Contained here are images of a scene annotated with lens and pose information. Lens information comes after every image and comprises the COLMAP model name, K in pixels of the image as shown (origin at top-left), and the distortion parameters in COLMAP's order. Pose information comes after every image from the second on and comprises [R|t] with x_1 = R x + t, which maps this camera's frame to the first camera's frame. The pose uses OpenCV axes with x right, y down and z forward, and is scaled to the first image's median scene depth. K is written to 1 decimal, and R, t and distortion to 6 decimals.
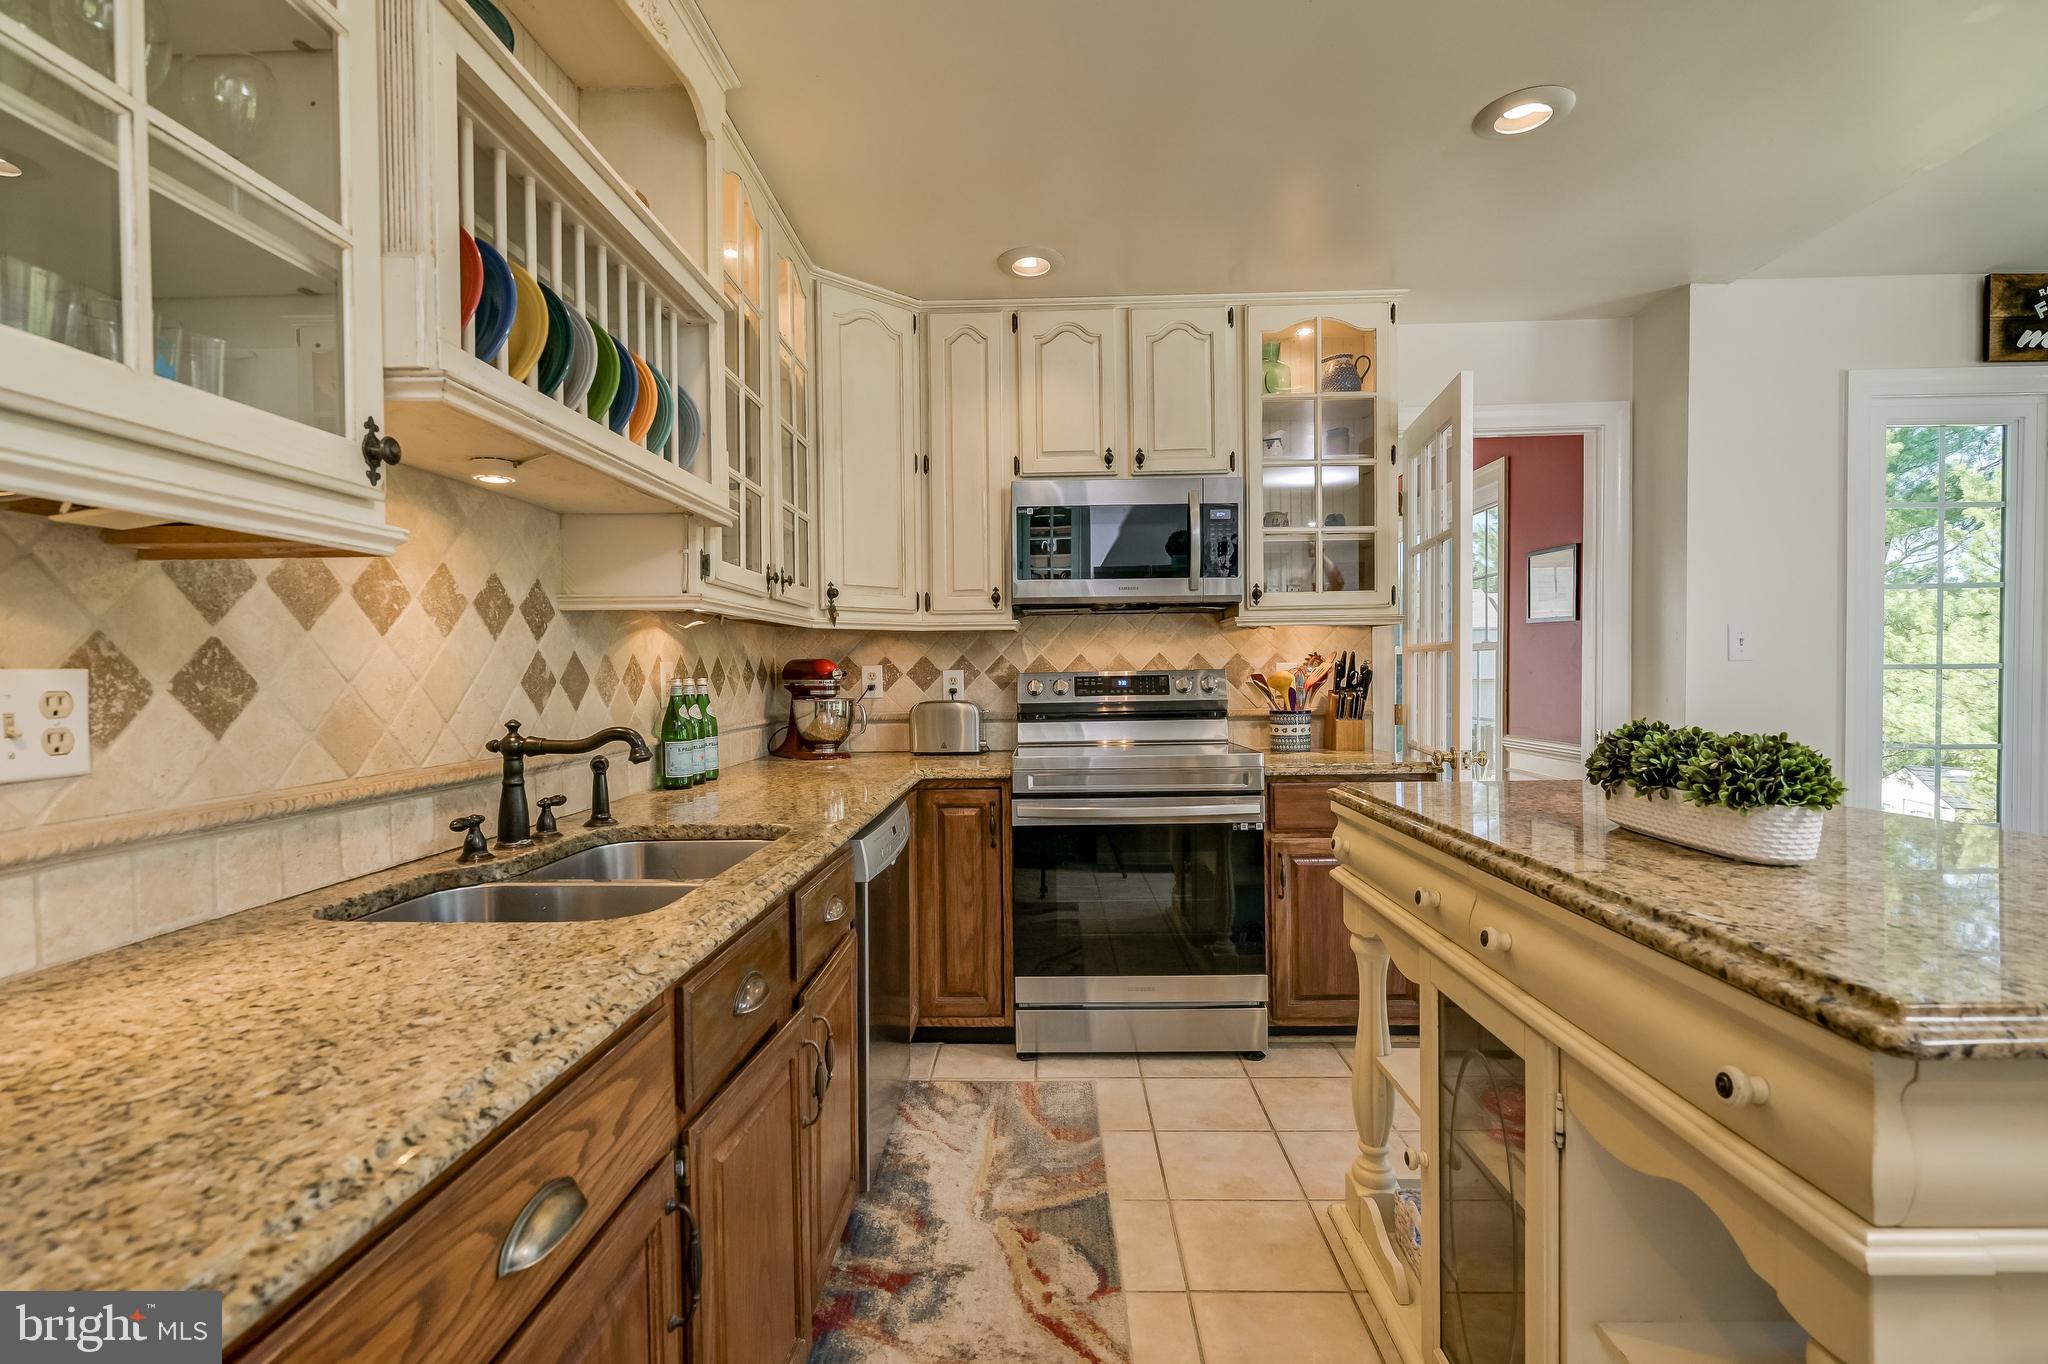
lens RADIAL K [[930.4, 0, 1019.8], [0, 930.4, 693.1], [0, 0, 1]] dist [-0.000753, 0.000202]
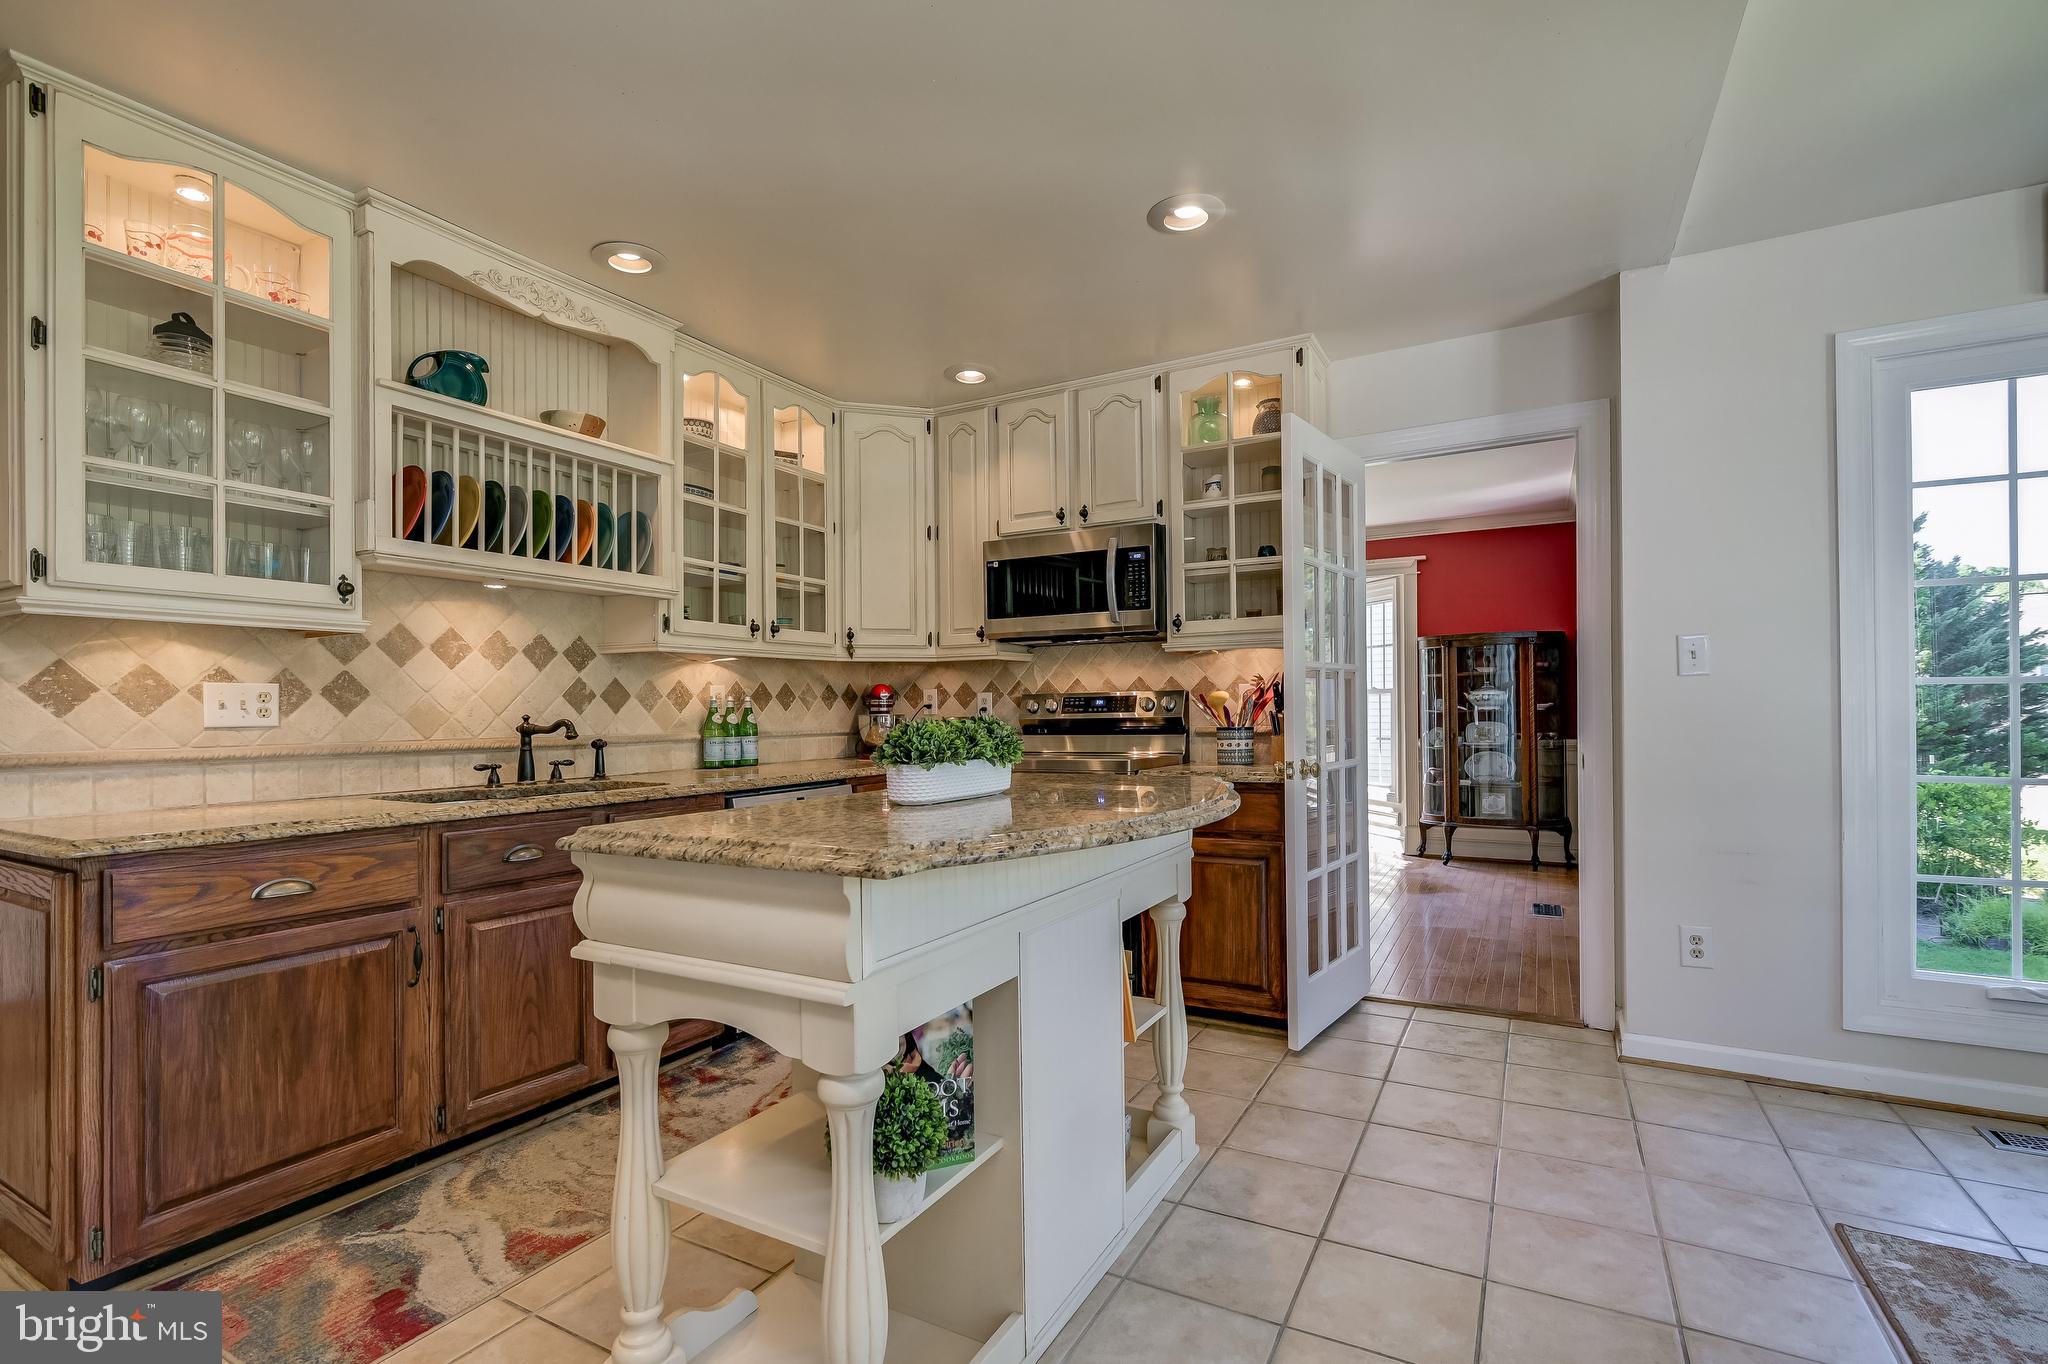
lens RADIAL K [[928.0, 0, 1021.2], [0, 928.0, 705.6], [0, 0, 1]] dist [-0.002605, -0.000286]
pose [[0.888253, 0.001030, -0.459353, 1.009631], [-0.011427, 0.999738, -0.019856, 0.031392], [0.459212, 0.022886, 0.888032, -0.148084]]
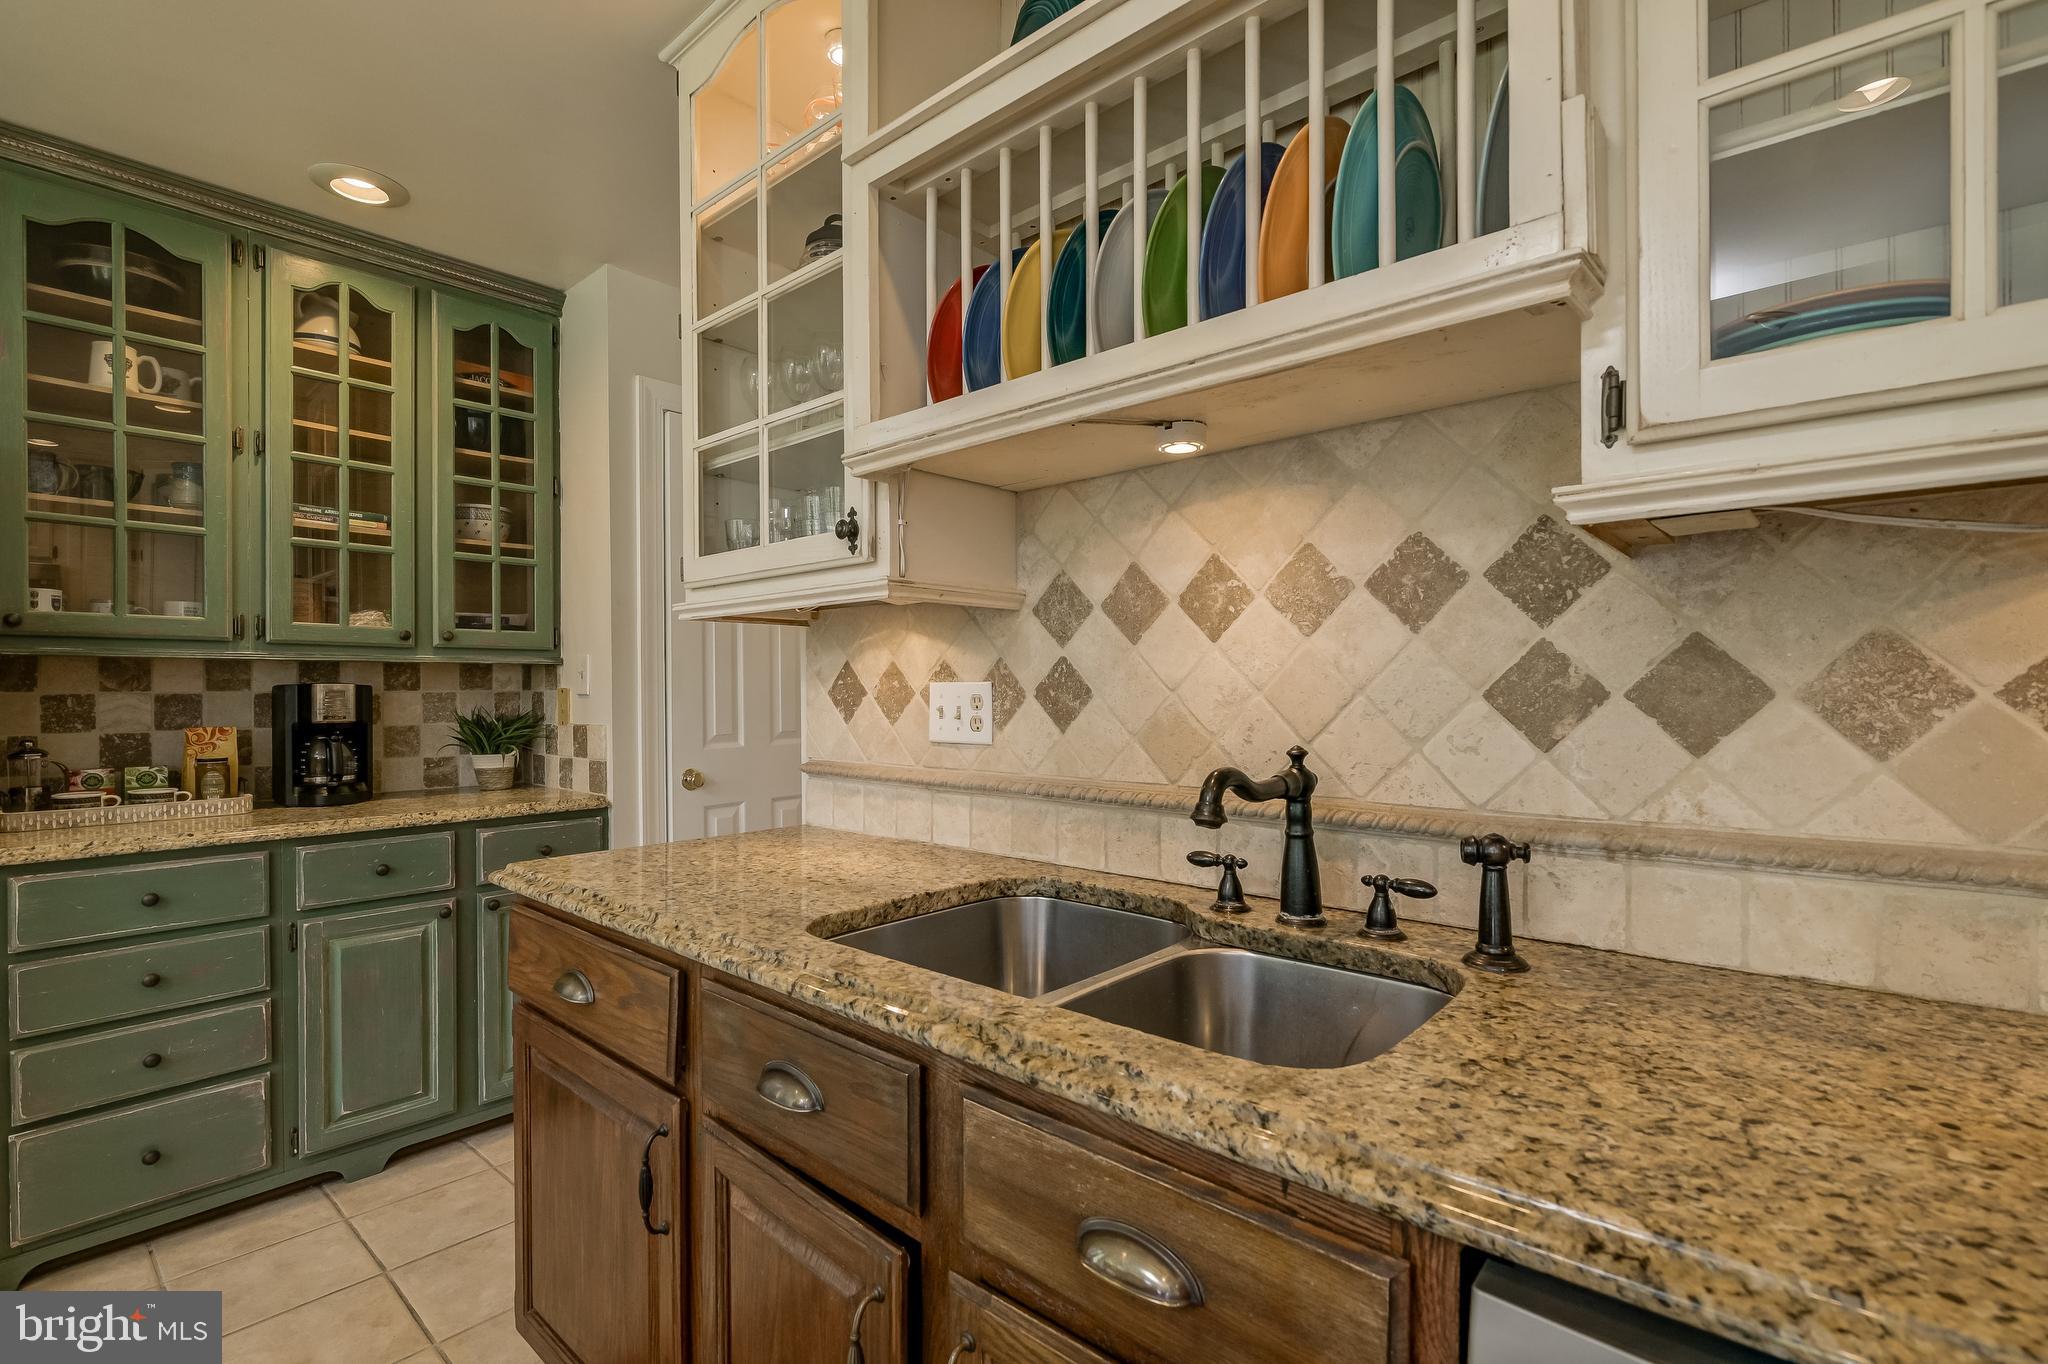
lens RADIAL K [[930.4, 0, 1019.8], [0, 930.4, 693.1], [0, 0, 1]] dist [-0.000753, 0.000202]
pose [[-0.637348, 0.016043, -0.770409, 0.132181], [-0.006769, 0.999628, 0.026417, -0.026619], [0.770546, 0.022052, -0.637003, 1.133110]]
